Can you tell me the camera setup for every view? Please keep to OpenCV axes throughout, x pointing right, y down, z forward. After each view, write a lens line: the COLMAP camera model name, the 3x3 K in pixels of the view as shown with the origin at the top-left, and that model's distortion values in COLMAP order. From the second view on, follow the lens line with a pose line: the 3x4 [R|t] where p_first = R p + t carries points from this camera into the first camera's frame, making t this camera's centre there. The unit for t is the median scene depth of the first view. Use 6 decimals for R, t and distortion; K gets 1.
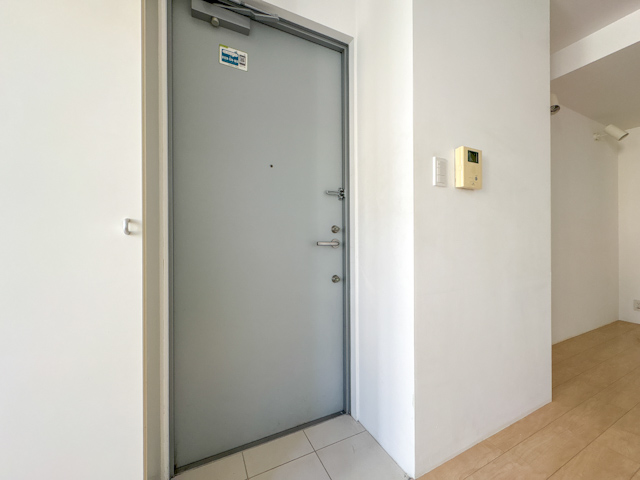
lens RADIAL K [[252.4, 0, 317.3], [0, 252.4, 239.0], [0, 0, 1]] dist [-0.003193, -0.000015]
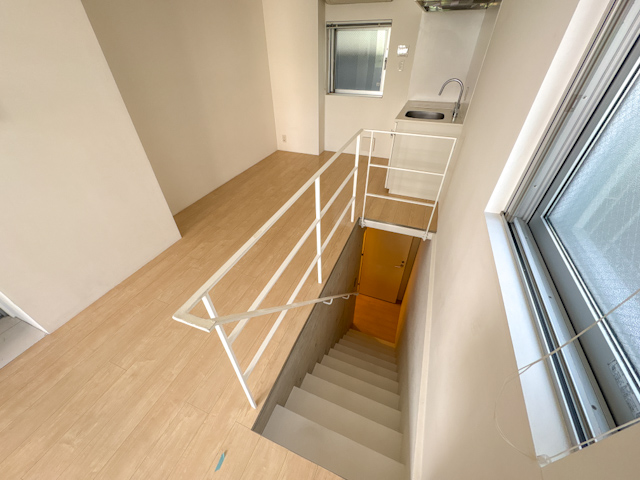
lens RADIAL K [[252.4, 0, 320.7], [0, 252.4, 238.5], [0, 0, 1]] dist [-0.003193, -0.000015]
pose [[0.740710, -0.411523, 0.531034, 0.878441], [0.004512, 0.793465, 0.608599, -0.415641], [-0.671810, -0.448399, 0.589584, -0.692550]]
